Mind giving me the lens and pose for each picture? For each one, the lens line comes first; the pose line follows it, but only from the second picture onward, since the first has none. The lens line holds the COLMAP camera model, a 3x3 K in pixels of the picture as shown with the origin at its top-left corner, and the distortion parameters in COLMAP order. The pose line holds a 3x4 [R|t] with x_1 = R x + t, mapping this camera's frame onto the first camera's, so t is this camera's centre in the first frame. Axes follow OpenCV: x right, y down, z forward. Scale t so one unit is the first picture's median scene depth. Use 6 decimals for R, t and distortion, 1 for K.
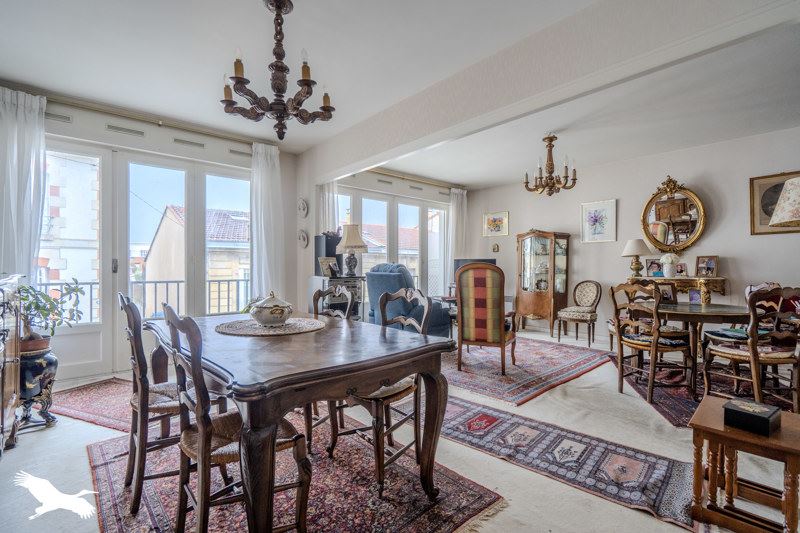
lens RADIAL K [[368.8, 0, 400.0], [0, 368.8, 266.5], [0, 0, 1]] dist [0.000653, 0.000301]
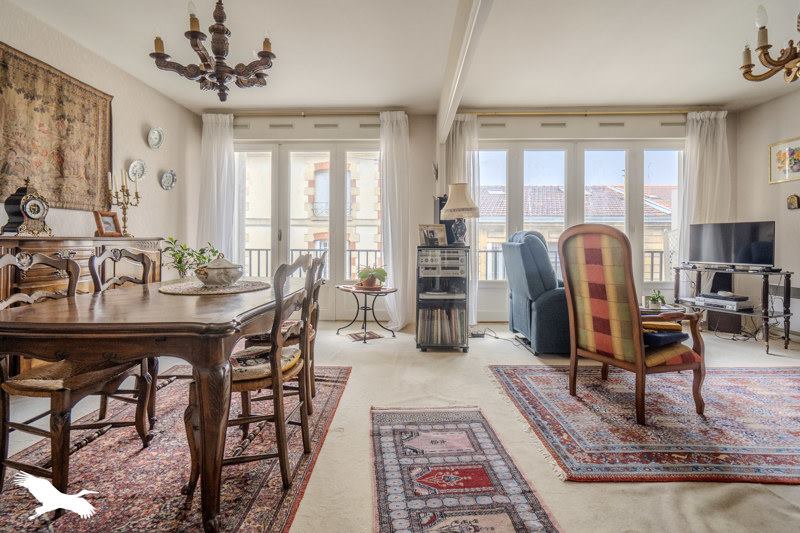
lens RADIAL K [[379.3, 0, 401.9], [0, 379.3, 241.7], [0, 0, 1]] dist [-0.000167, -0.000141]
pose [[0.725610, 0.001682, -0.688104, 0.417224], [-0.003114, 0.999995, -0.000839, 0.020670], [0.688099, 0.002752, 0.725611, 0.337254]]
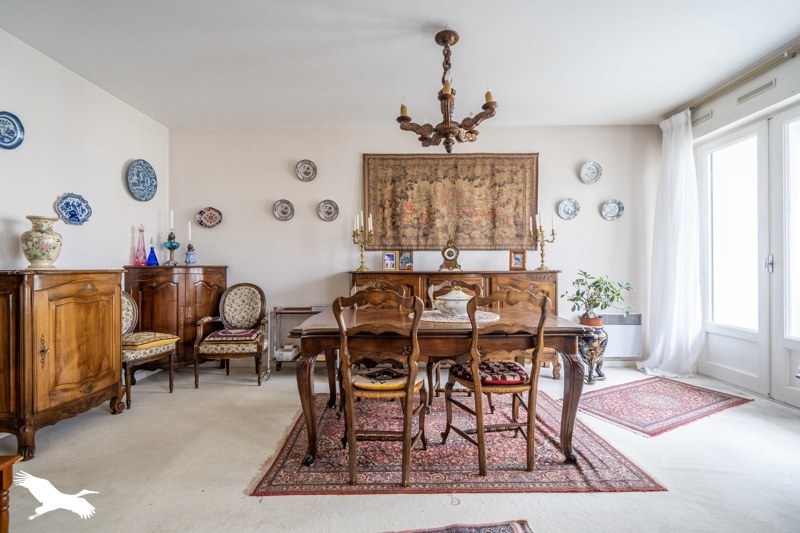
lens RADIAL K [[368.8, 0, 400.0], [0, 368.8, 266.5], [0, 0, 1]] dist [0.000653, 0.000301]
pose [[-0.670054, -0.001844, -0.742310, 0.349706], [0.007923, 0.999922, -0.009636, 0.009504], [0.742270, -0.012338, -0.669987, 0.918941]]
